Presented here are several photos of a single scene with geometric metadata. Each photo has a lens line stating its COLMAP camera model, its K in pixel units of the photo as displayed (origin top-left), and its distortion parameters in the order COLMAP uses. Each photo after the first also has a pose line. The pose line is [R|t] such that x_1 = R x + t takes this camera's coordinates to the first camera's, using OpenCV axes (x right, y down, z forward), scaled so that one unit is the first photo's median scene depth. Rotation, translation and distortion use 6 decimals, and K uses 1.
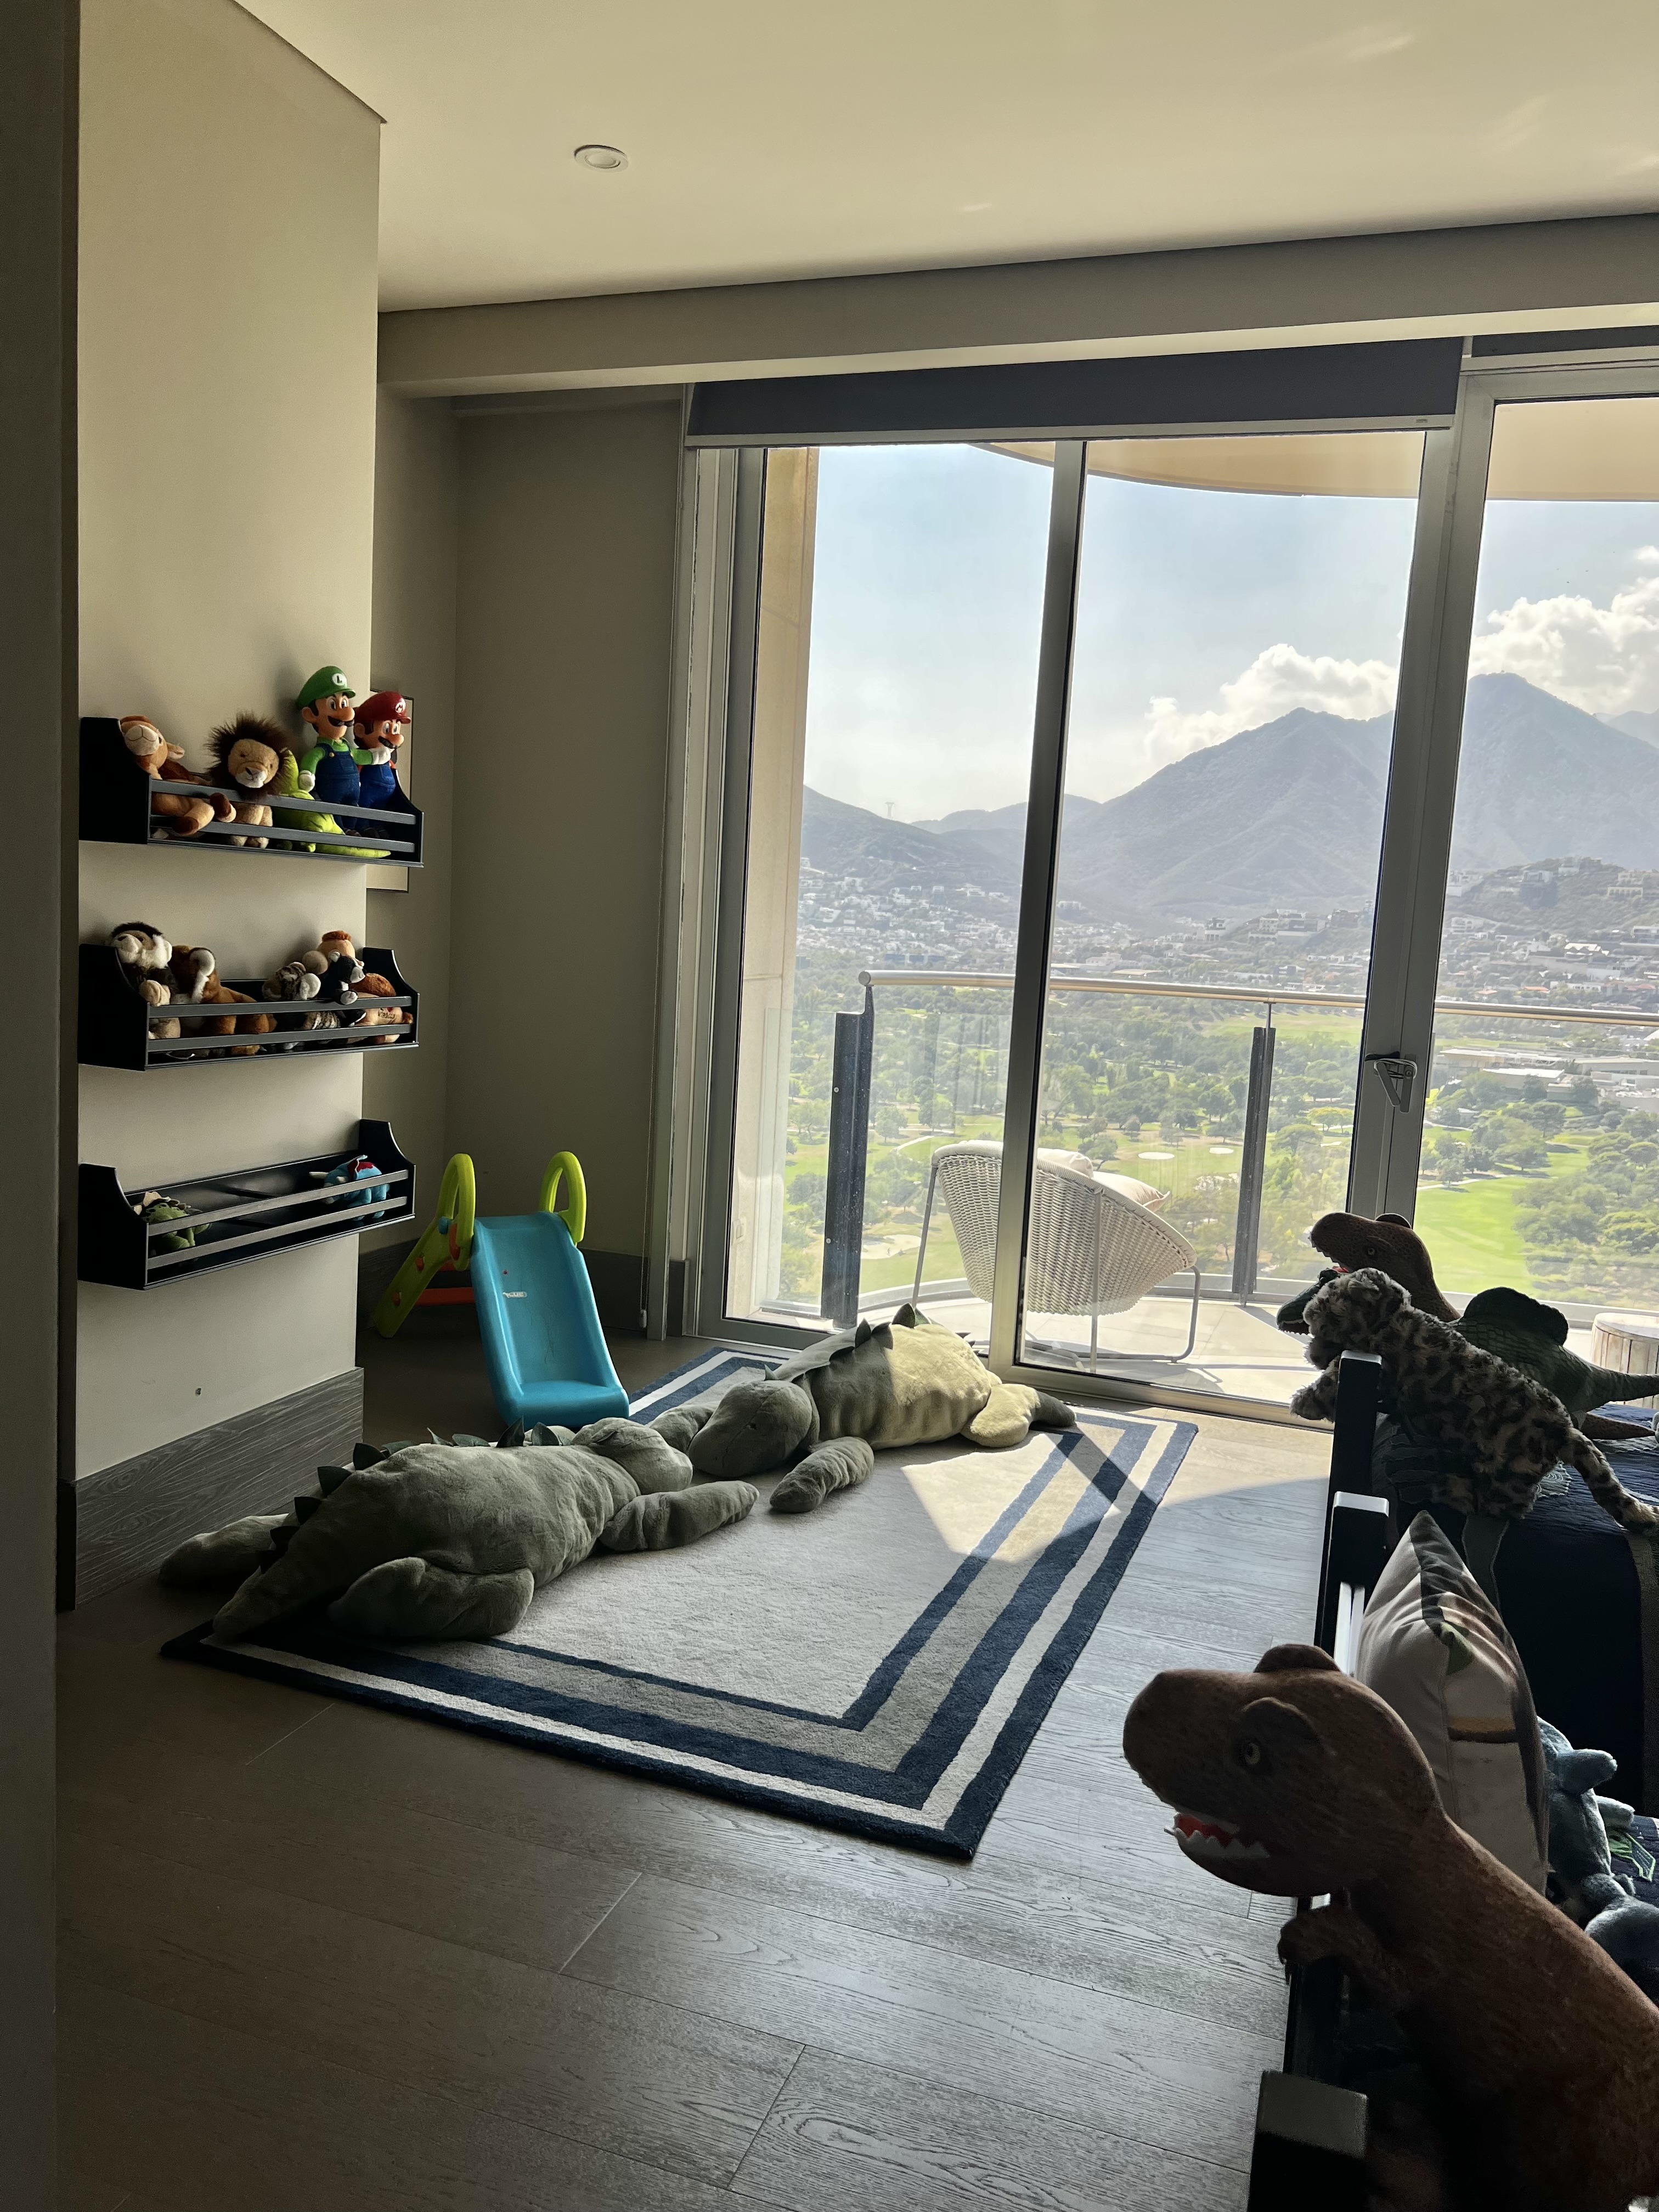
lens RADIAL K [[1682.8, 0, 820.8], [0, 1682.8, 1091.1], [0, 0, 1]] dist [0.066682, -0.077382]
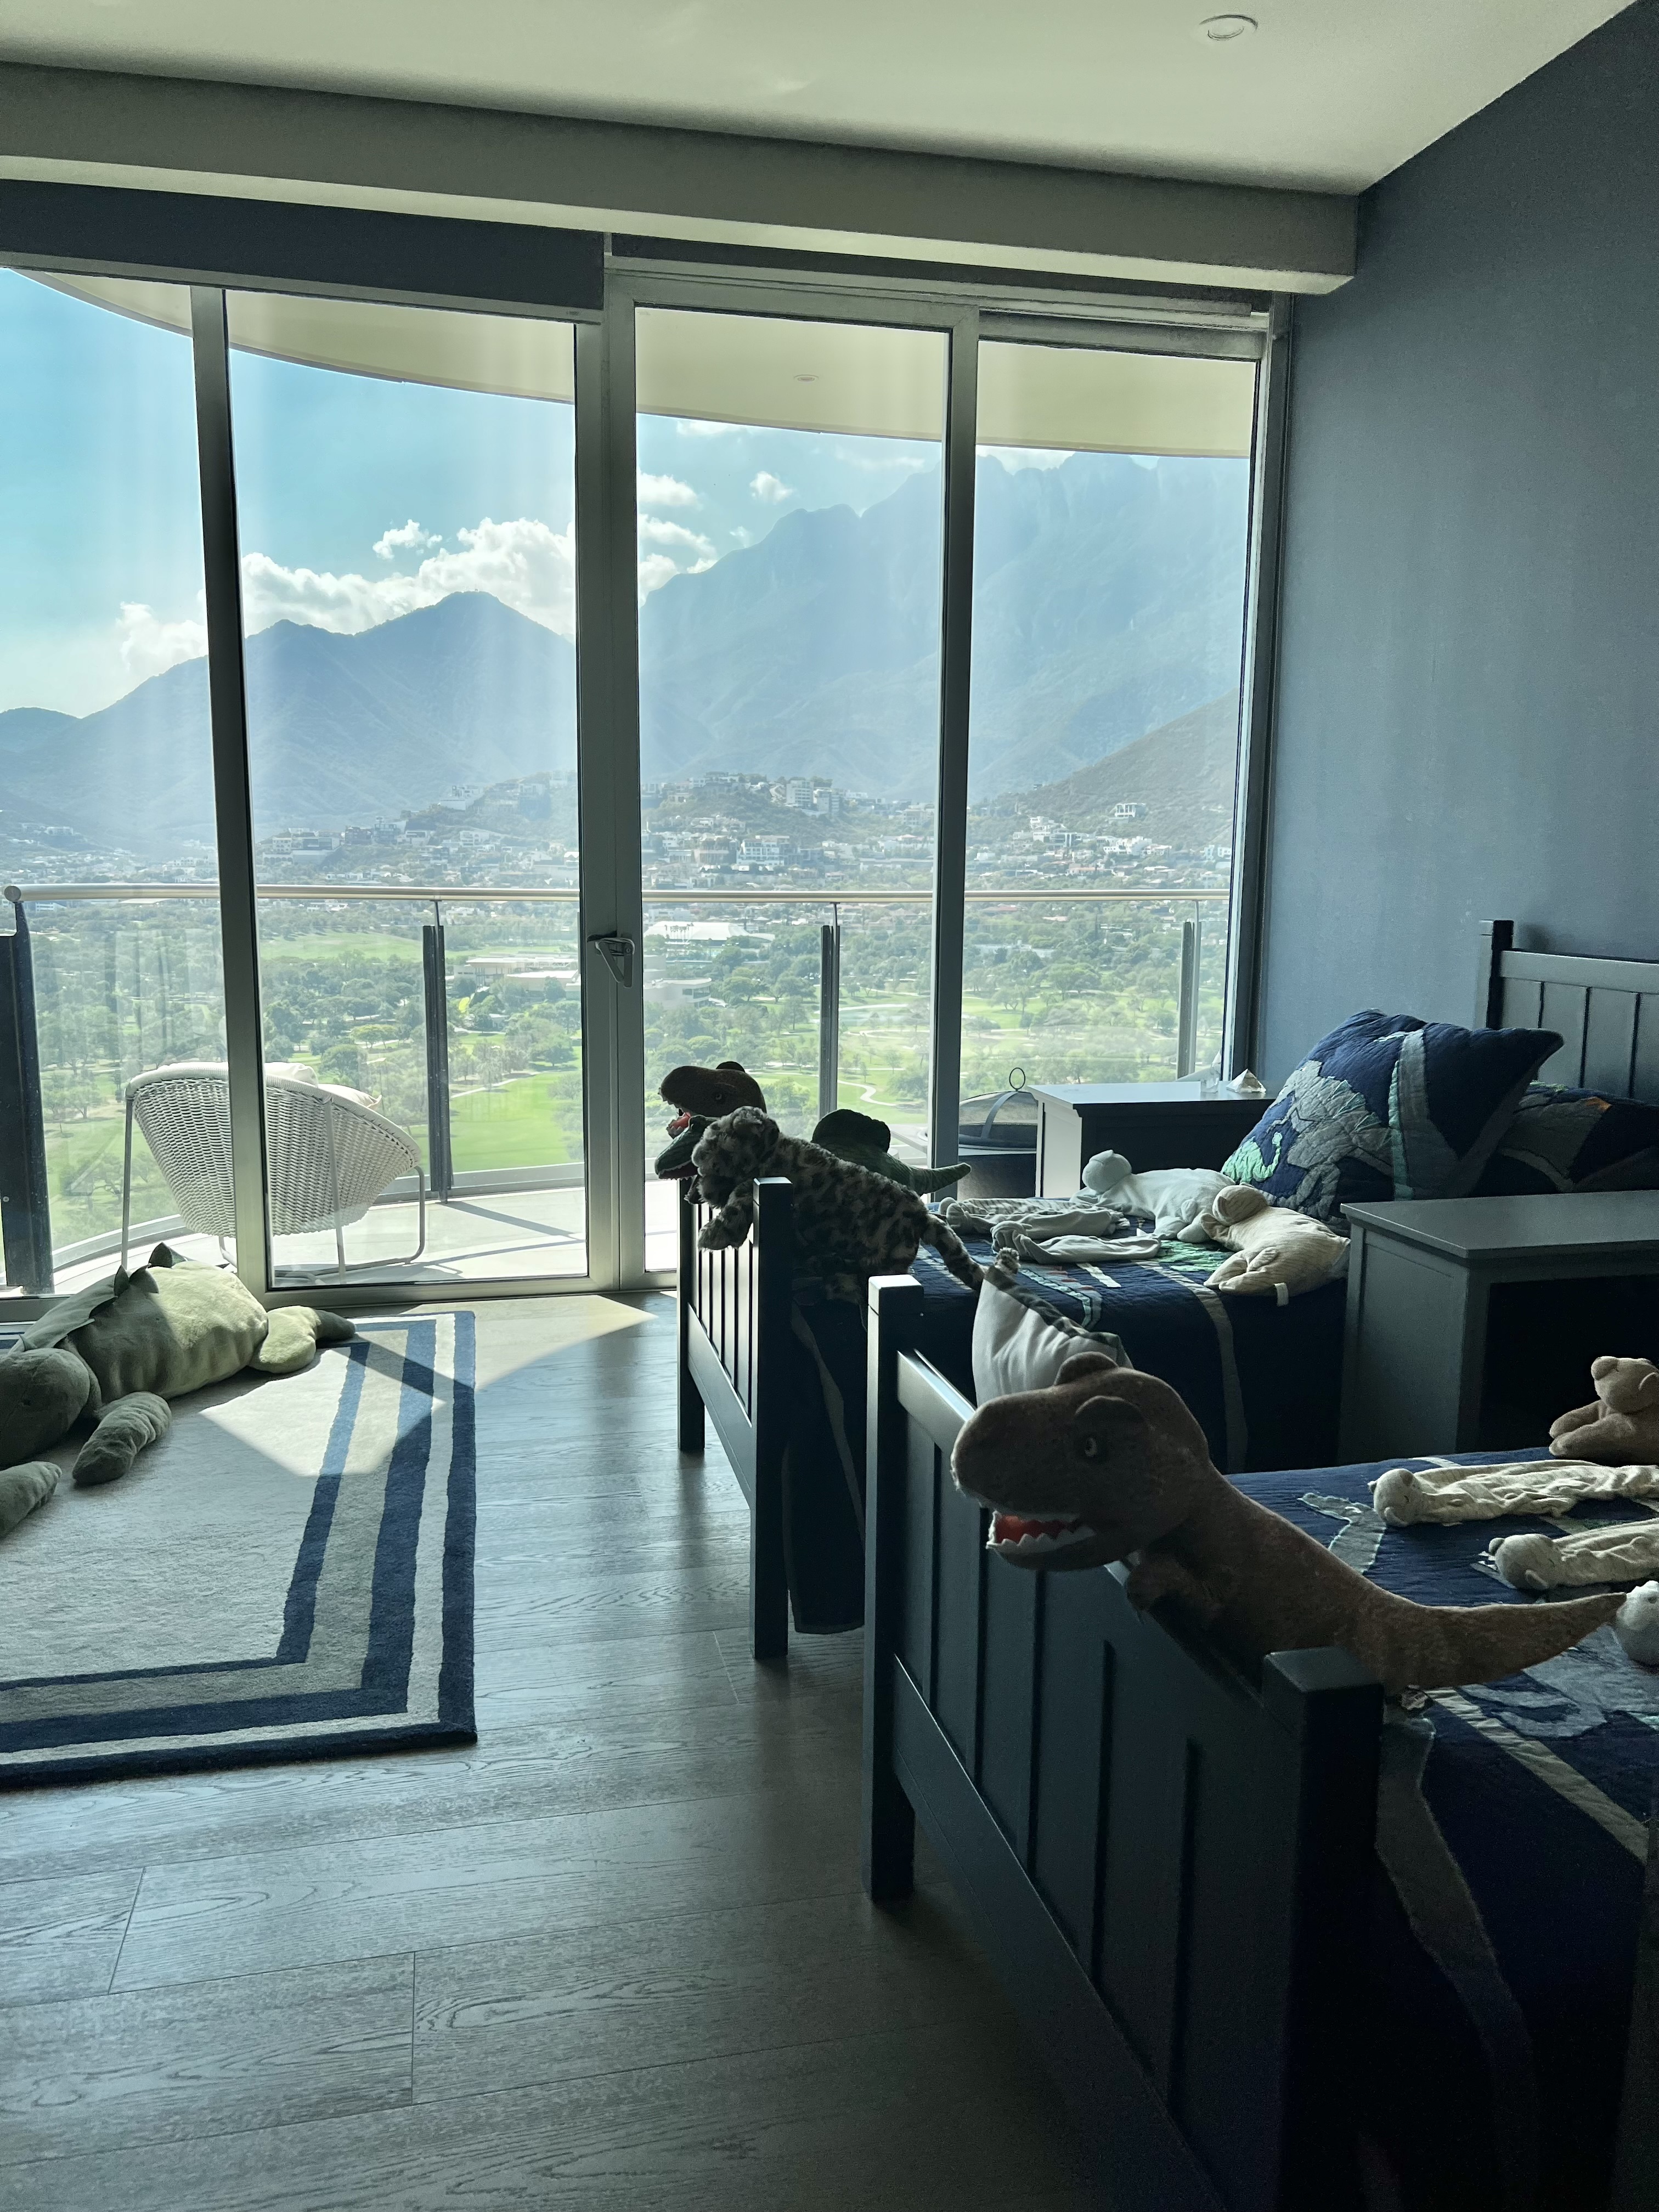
lens RADIAL K [[1682.8, 0, 817.5], [0, 1682.8, 1123.4], [0, 0, 1]] dist [0.066682, -0.077382]
pose [[0.844599, -0.131486, 0.519003, -0.109133], [0.097369, 0.990932, 0.092593, 0.010793], [-0.526471, -0.027669, 0.849743, 0.029209]]
